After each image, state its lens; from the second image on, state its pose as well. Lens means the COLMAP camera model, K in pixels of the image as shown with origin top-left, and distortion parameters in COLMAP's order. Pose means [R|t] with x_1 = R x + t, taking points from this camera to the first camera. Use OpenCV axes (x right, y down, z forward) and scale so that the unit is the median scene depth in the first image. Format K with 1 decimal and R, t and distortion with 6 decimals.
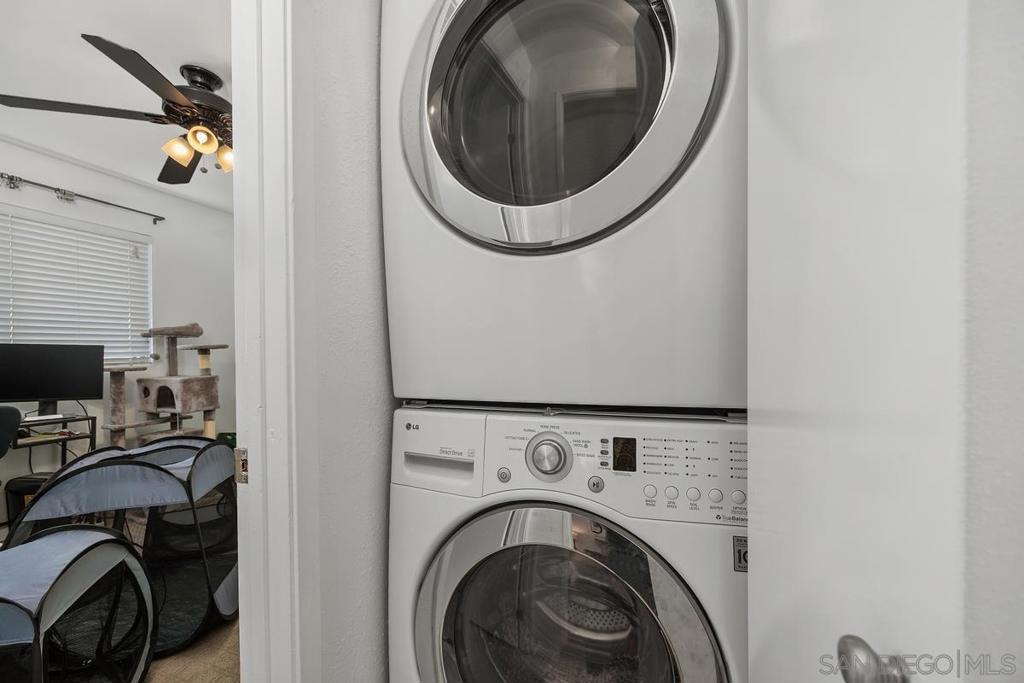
lens RADIAL K [[398.8, 0, 513.1], [0, 398.8, 351.2], [0, 0, 1]] dist [-0.000309, -0.000148]
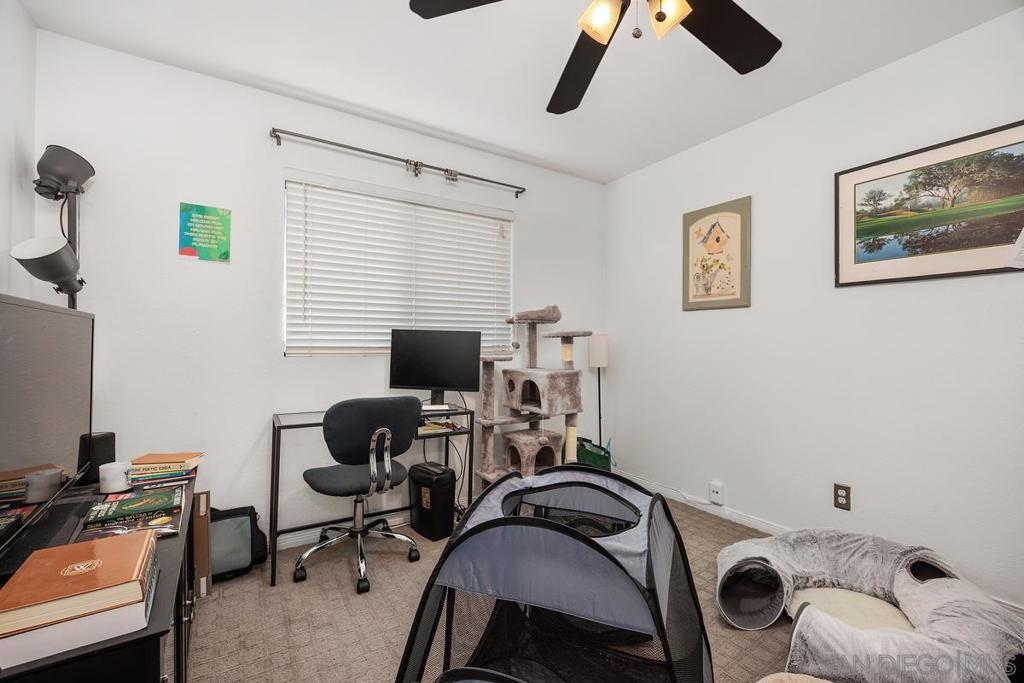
lens RADIAL K [[445.2, 0, 511.6], [0, 445.2, 338.7], [0, 0, 1]] dist [0.001194, 0.000025]
pose [[0.786730, 0.005931, -0.617269, -0.317549], [-0.011984, 0.999912, -0.005667, 0.005002], [0.617181, 0.011856, 0.786732, 0.229578]]
